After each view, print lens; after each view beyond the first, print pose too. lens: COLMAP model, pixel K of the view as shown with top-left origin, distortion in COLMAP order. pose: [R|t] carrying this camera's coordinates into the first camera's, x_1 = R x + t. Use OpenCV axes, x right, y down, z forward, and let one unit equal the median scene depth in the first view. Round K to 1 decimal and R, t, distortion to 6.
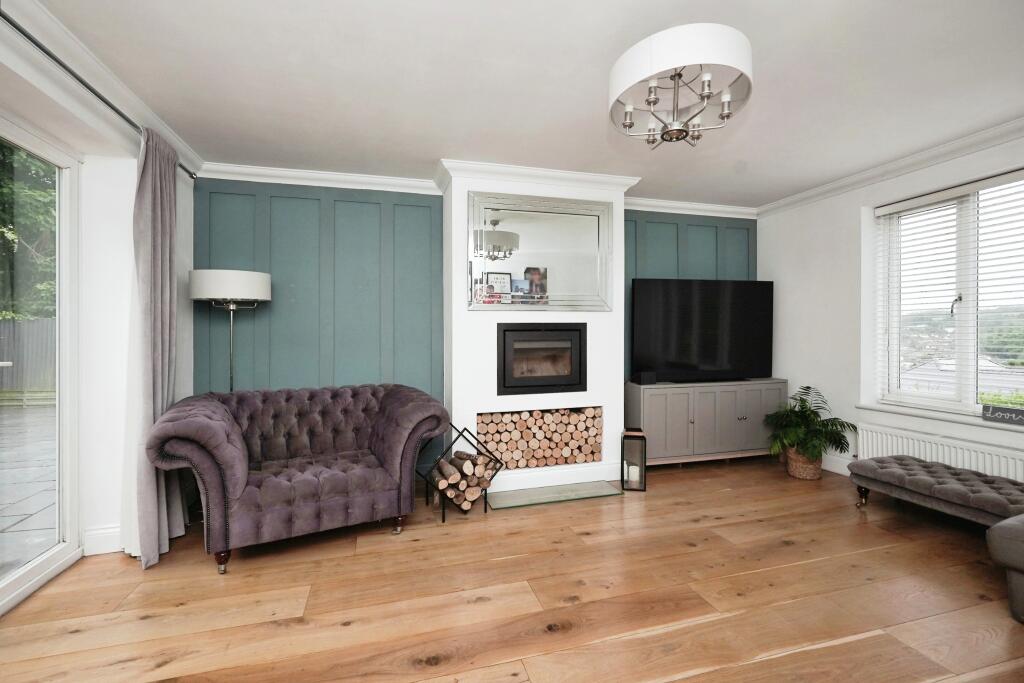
lens RADIAL K [[433.9, 0, 518.6], [0, 433.9, 369.0], [0, 0, 1]] dist [-0.014918, 0.006307]
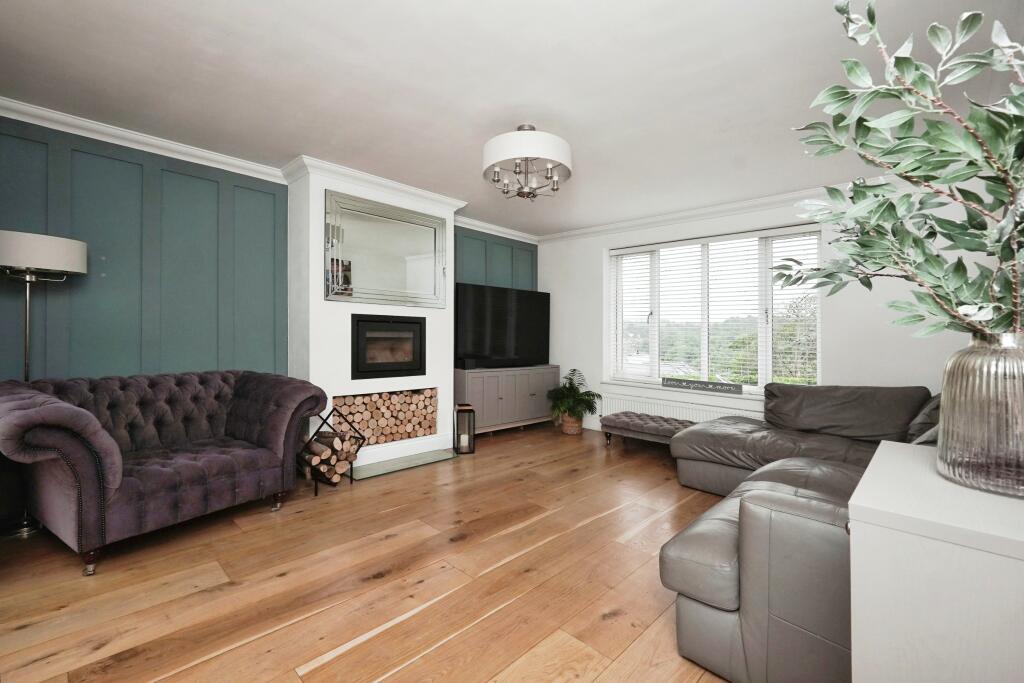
lens RADIAL K [[433.9, 0, 518.6], [0, 433.9, 369.0], [0, 0, 1]] dist [-0.014918, 0.006307]
pose [[0.861607, -0.012479, 0.507423, -0.260416], [0.007464, 0.999901, 0.011917, 0.025823], [-0.507521, -0.006480, 0.861615, -0.171248]]
